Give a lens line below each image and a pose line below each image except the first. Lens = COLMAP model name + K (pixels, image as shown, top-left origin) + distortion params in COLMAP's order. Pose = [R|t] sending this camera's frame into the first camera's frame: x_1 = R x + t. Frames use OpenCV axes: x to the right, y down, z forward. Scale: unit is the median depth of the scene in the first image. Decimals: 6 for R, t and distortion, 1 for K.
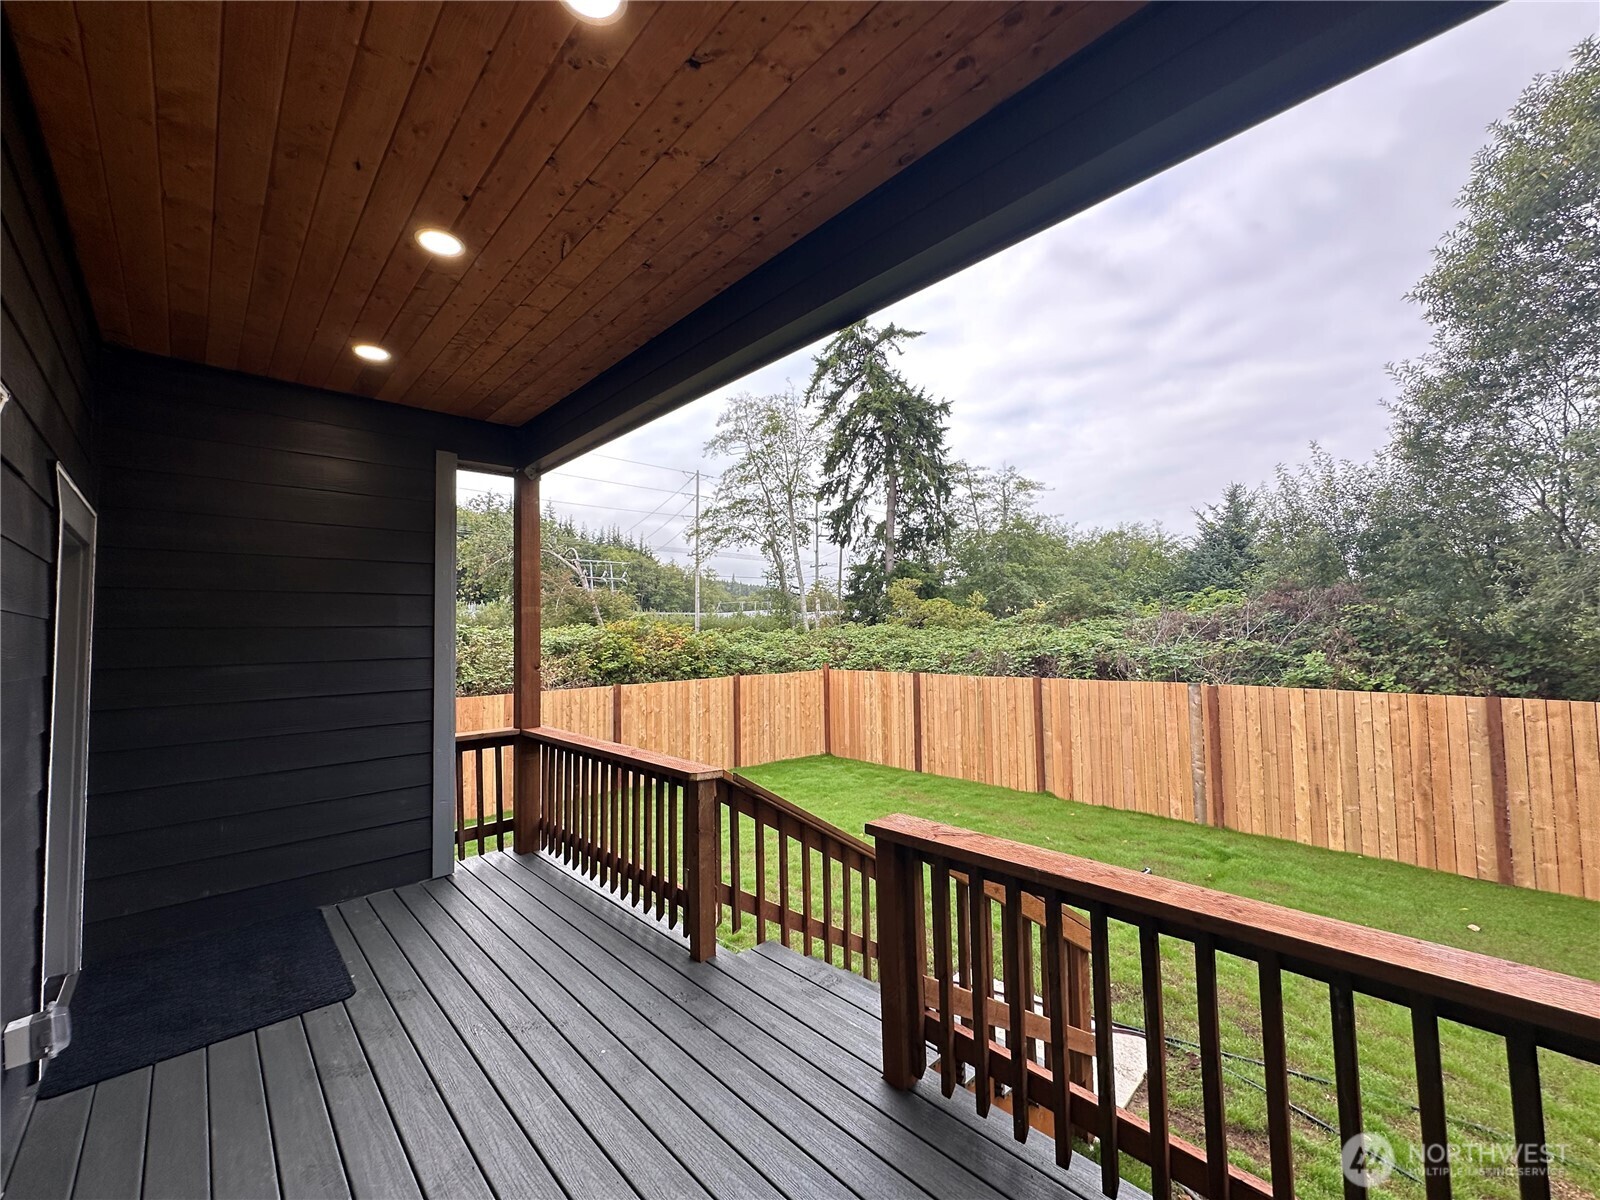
lens RADIAL K [[635.4, 0, 802.7], [0, 635.4, 599.4], [0, 0, 1]] dist [-0.003616, -0.000284]
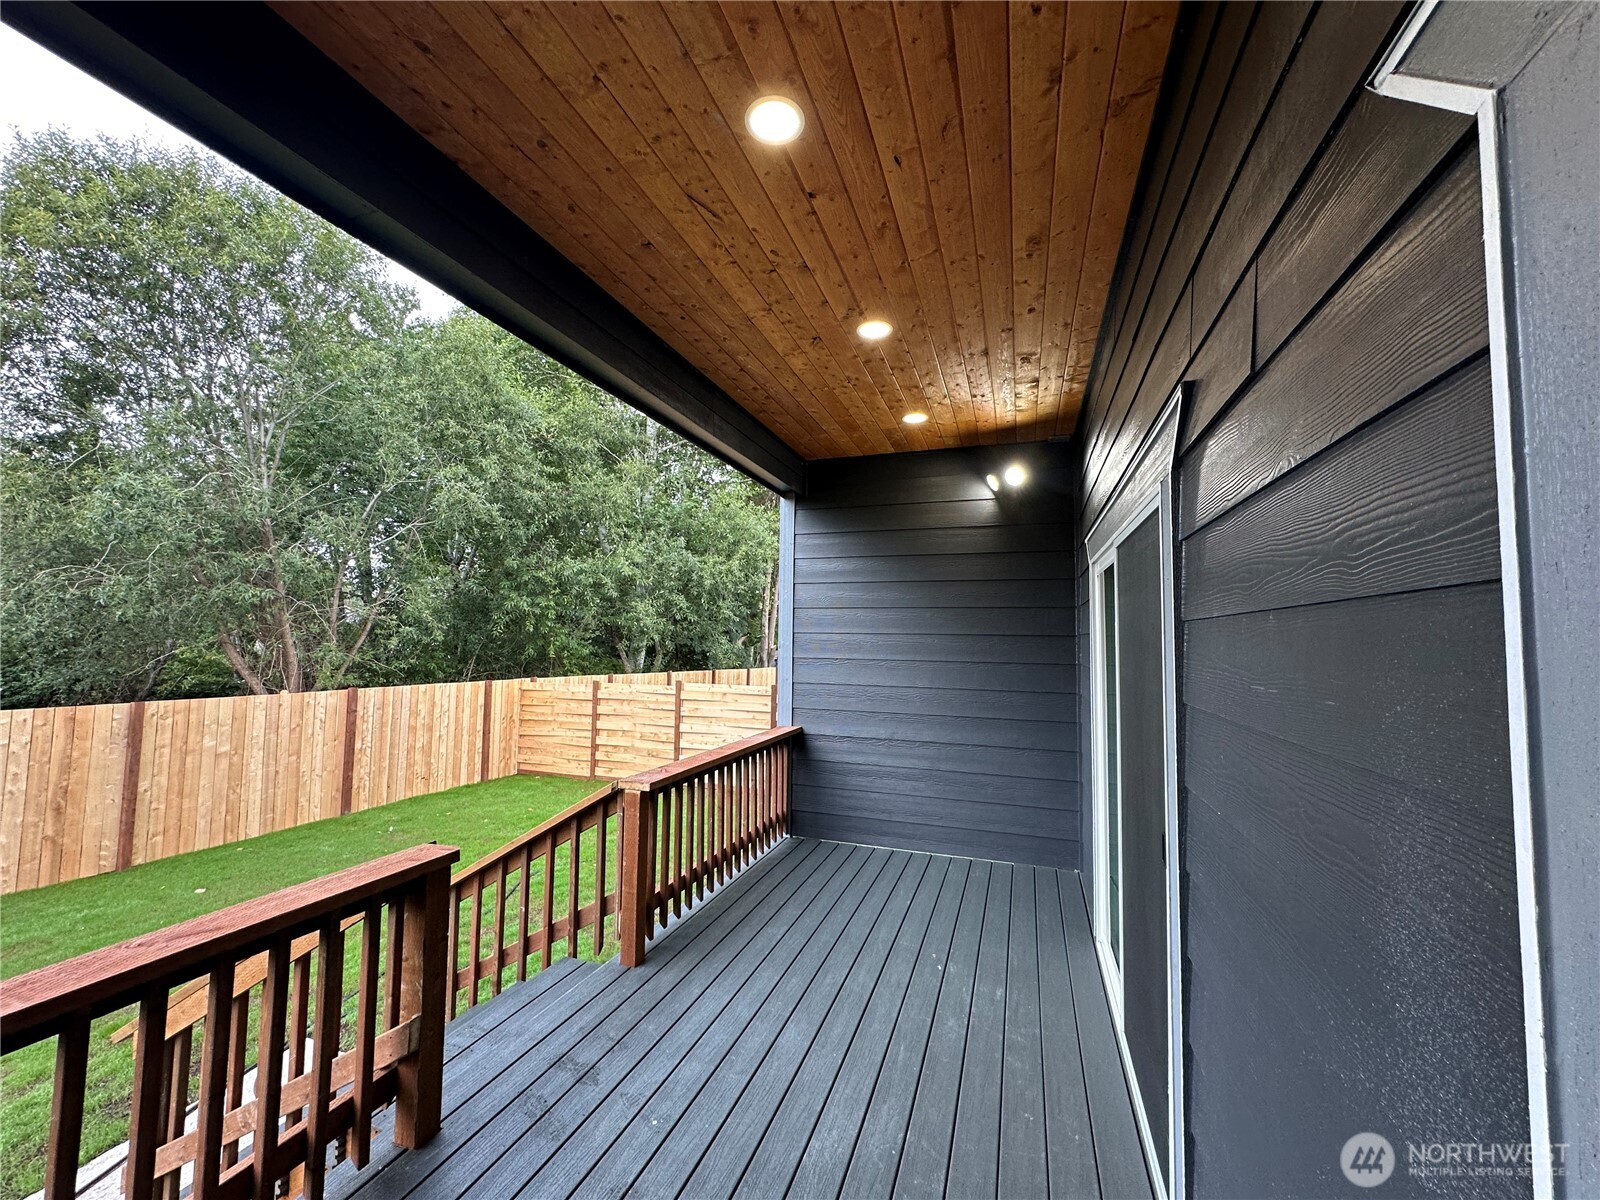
lens RADIAL K [[635.4, 0, 801.4], [0, 635.4, 599.4], [0, 0, 1]] dist [-0.003616, -0.000284]
pose [[-0.453471, 0.064513, 0.888933, -0.471918], [-0.051483, 0.993816, -0.098388, 0.024620], [-0.889783, -0.090381, -0.447345, 0.486386]]
